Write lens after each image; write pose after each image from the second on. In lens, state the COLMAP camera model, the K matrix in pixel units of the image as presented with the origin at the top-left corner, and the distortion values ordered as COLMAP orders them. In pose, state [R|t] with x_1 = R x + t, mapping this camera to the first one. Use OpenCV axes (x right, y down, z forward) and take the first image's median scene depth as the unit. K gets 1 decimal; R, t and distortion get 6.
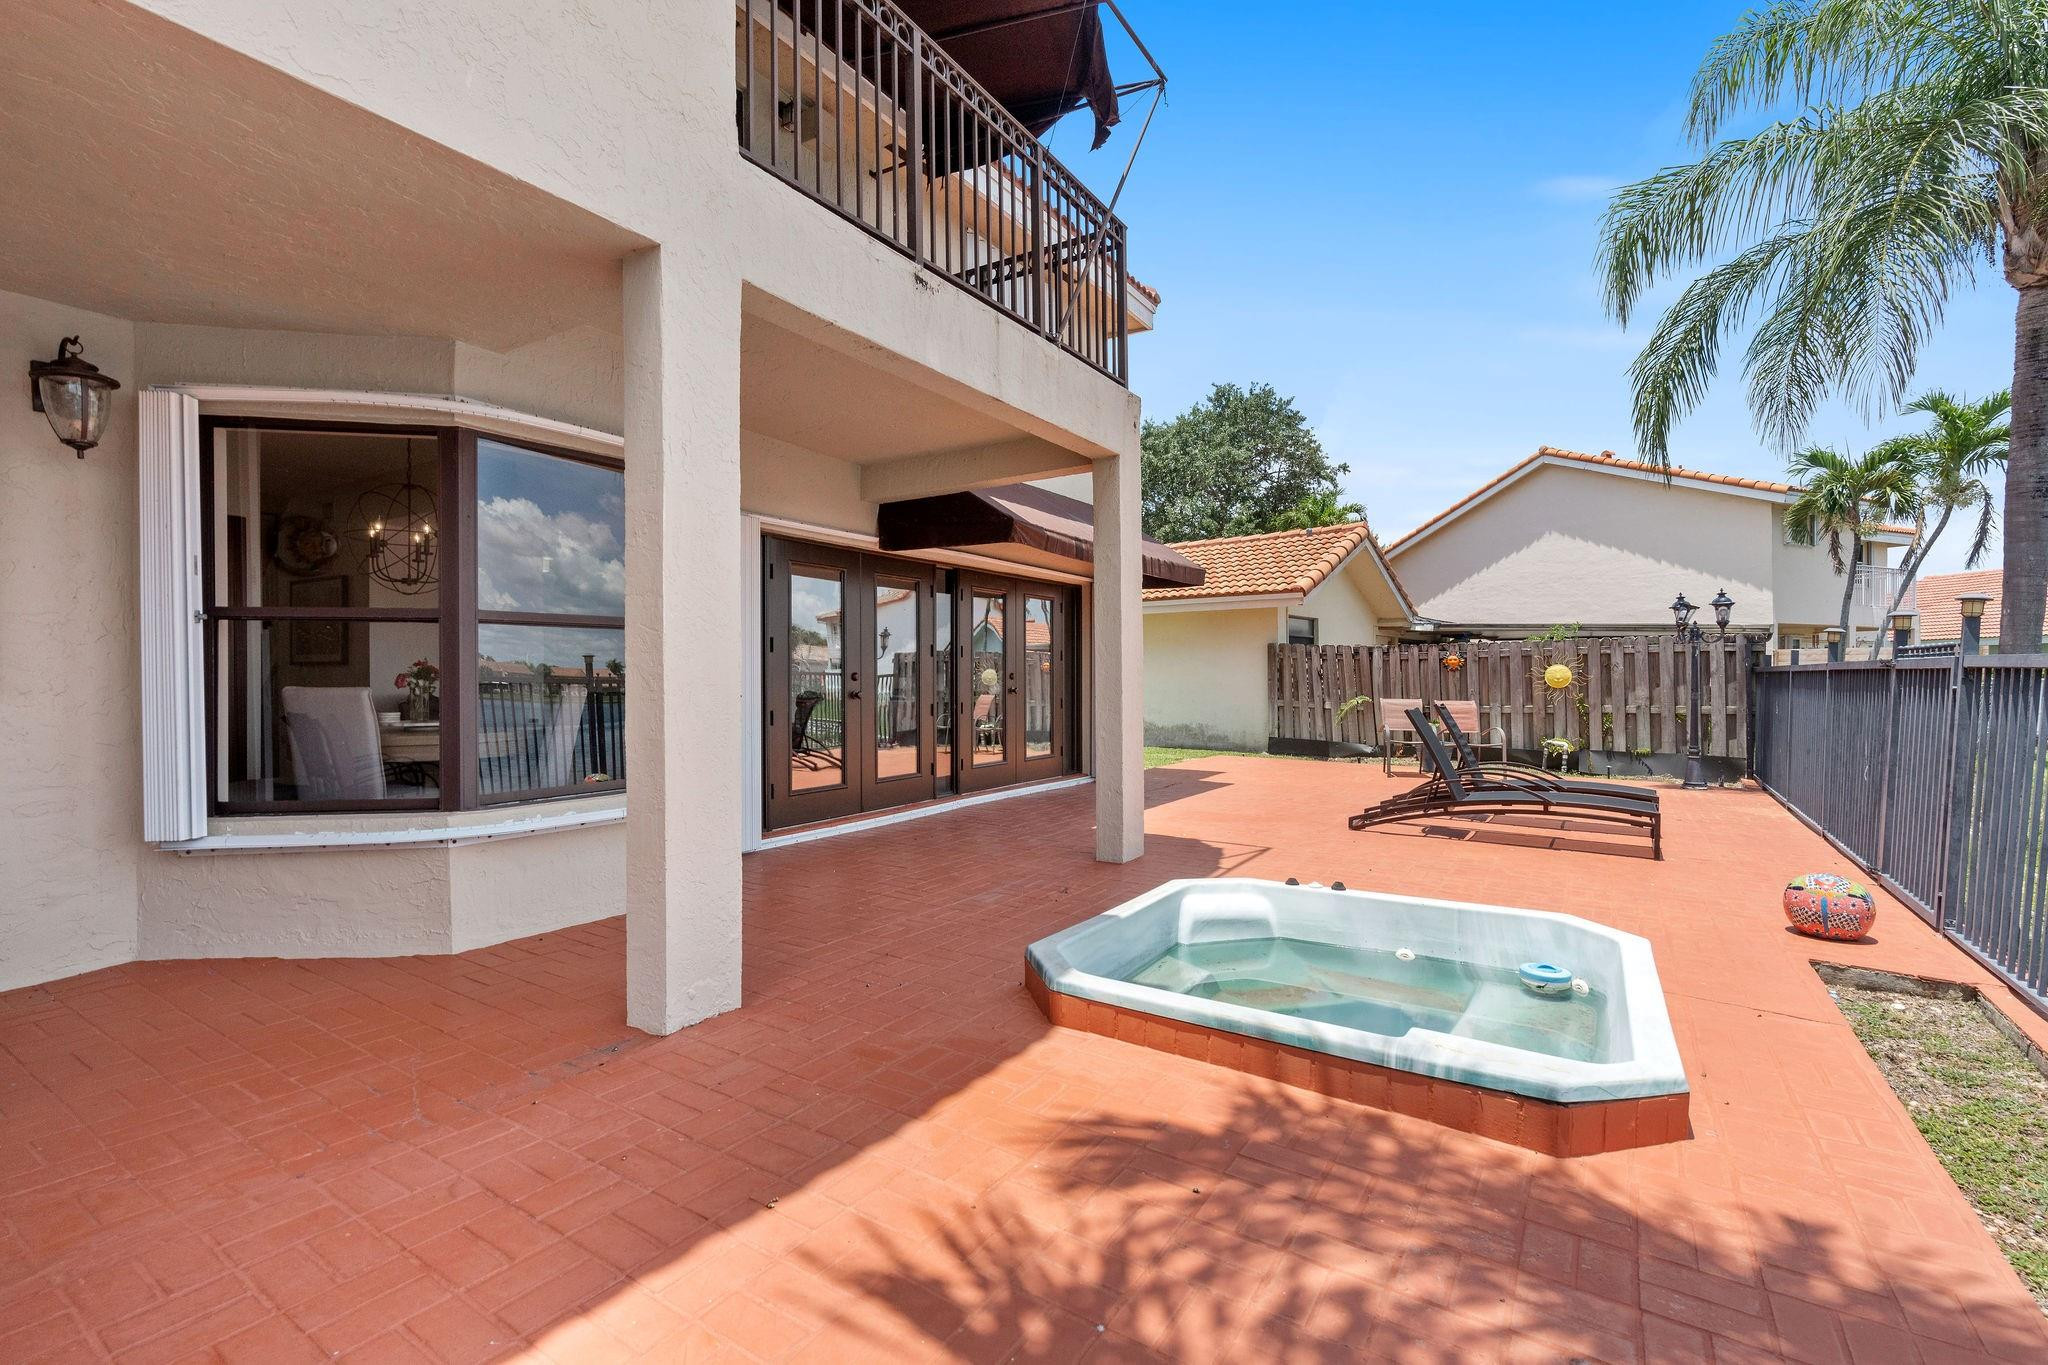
lens RADIAL K [[911.6, 0, 1013.9], [0, 911.6, 679.3], [0, 0, 1]] dist [-0.014958, 0.000828]
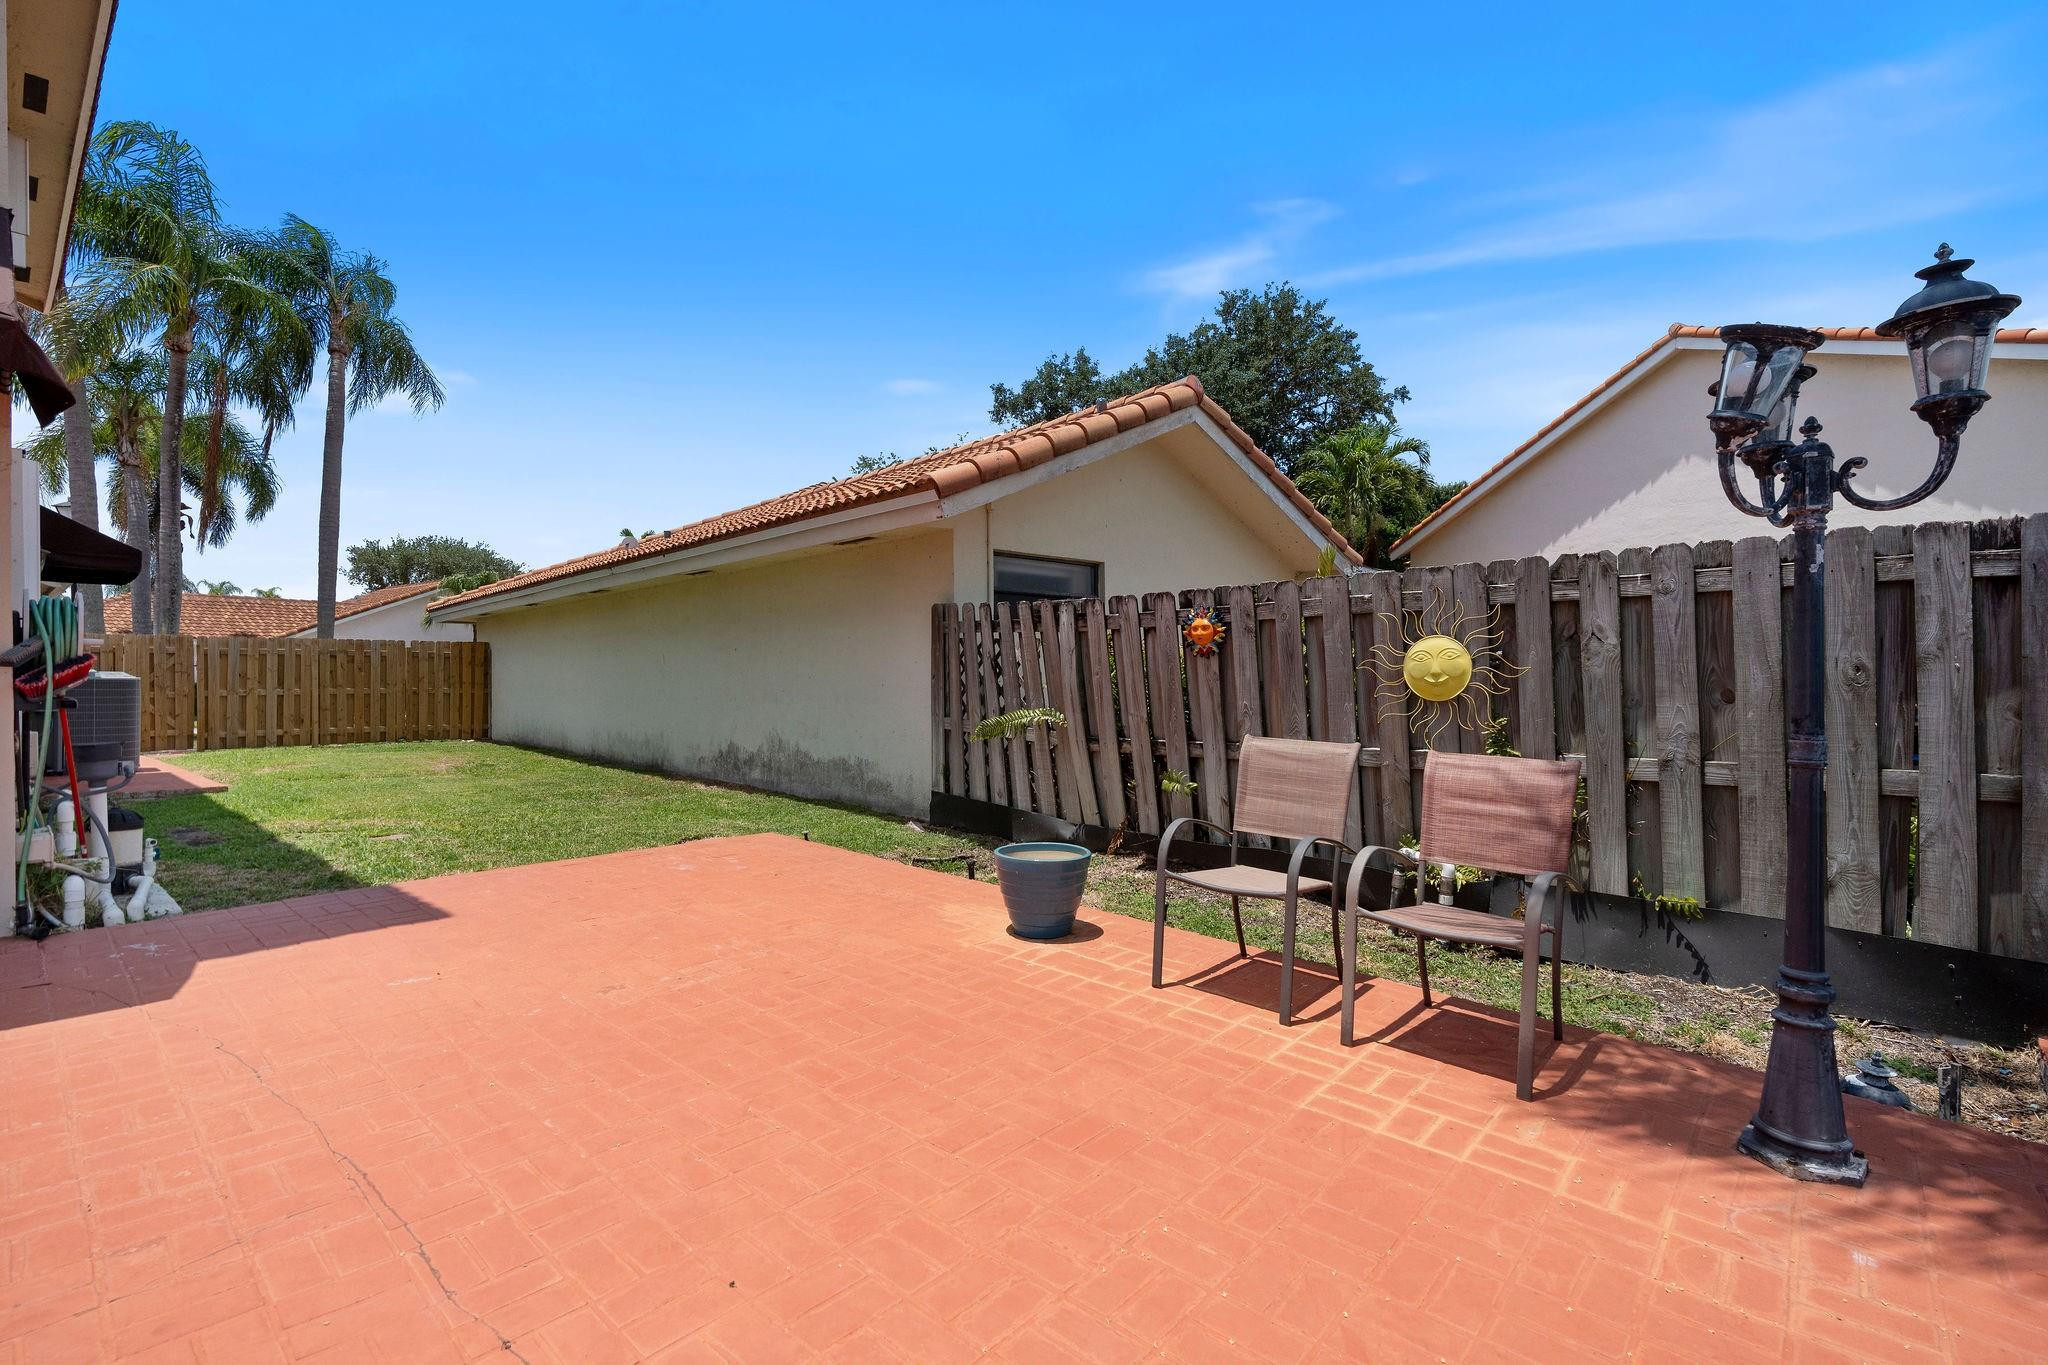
lens RADIAL K [[911.6, 0, 1013.9], [0, 911.6, 679.3], [0, 0, 1]] dist [-0.014958, 0.000828]
pose [[0.986086, 0.005960, -0.166129, 0.425703], [-0.005848, 0.999982, 0.001160, 0.001408], [0.166133, -0.000172, 0.986103, 0.533189]]
